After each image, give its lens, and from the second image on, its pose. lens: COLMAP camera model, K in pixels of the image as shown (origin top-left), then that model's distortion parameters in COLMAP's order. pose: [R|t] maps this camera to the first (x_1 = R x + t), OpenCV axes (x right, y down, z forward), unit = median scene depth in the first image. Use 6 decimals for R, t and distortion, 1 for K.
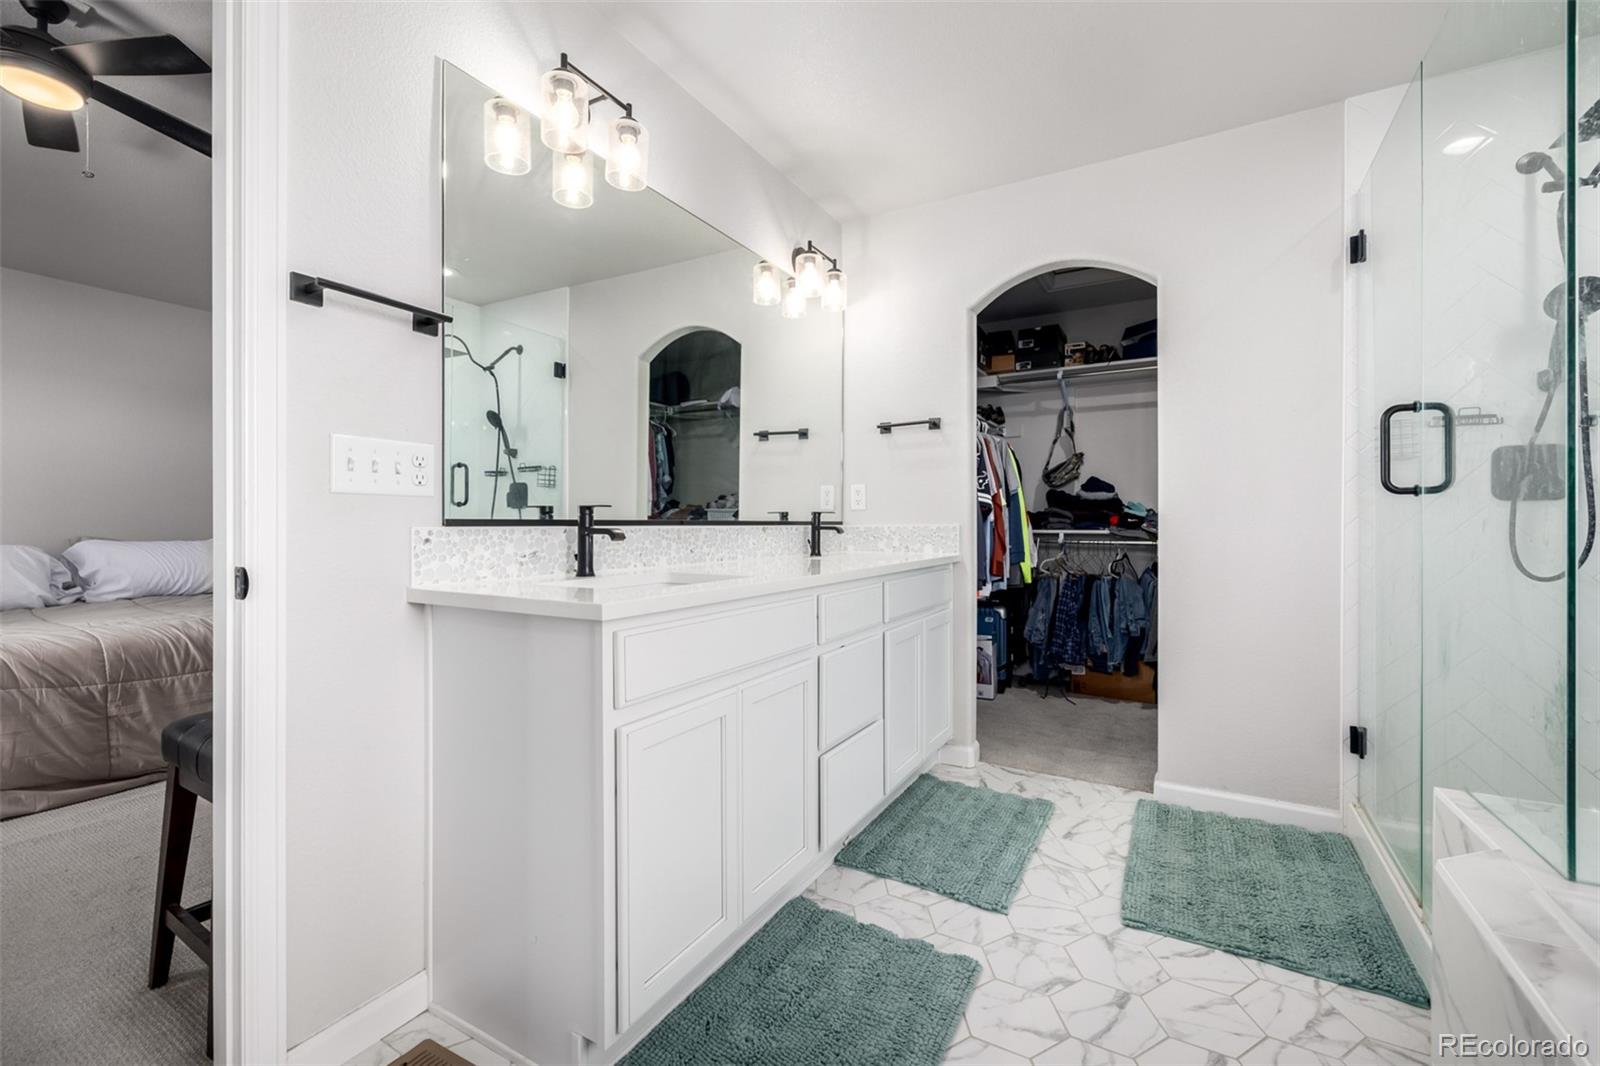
lens RADIAL K [[693.3, 0, 799.1], [0, 693.3, 527.5], [0, 0, 1]] dist [0.001360, 0.000052]
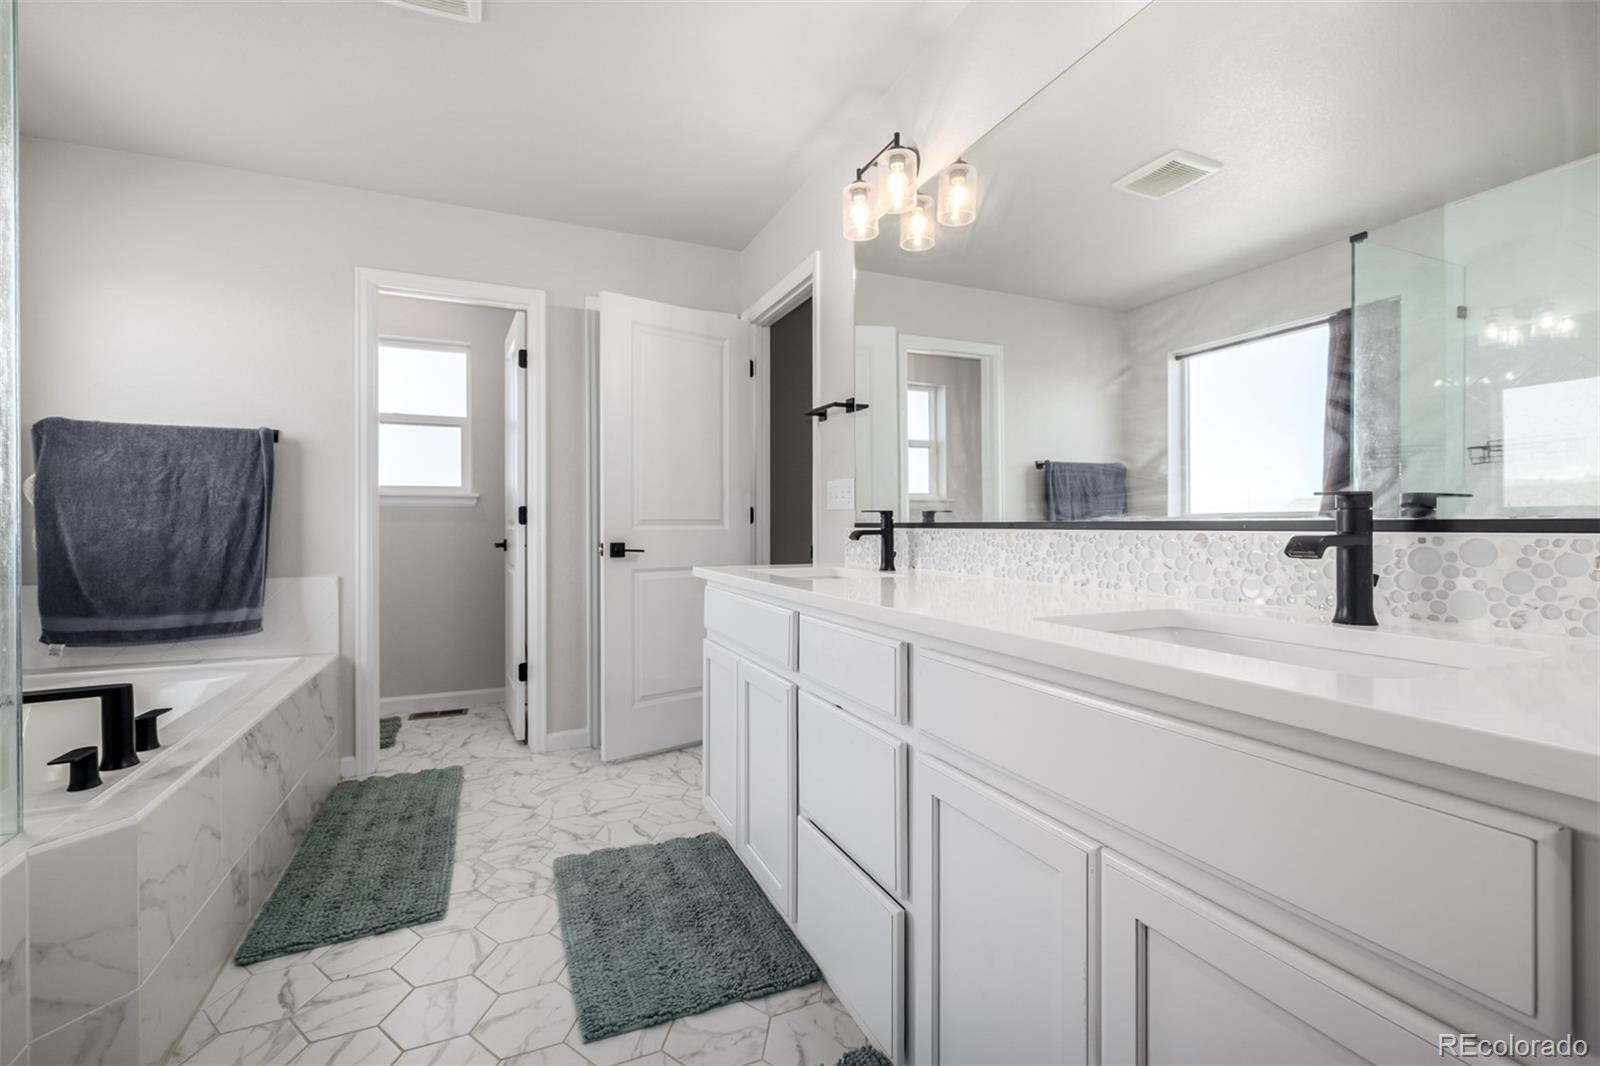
lens RADIAL K [[693.3, 0, 799.9], [0, 693.3, 524.9], [0, 0, 1]] dist [0.001360, 0.000052]
pose [[-0.595695, -0.000794, -0.803210, 0.604273], [-0.005887, 0.999977, 0.003378, -0.008512], [0.803189, 0.006741, -0.595686, 1.308556]]
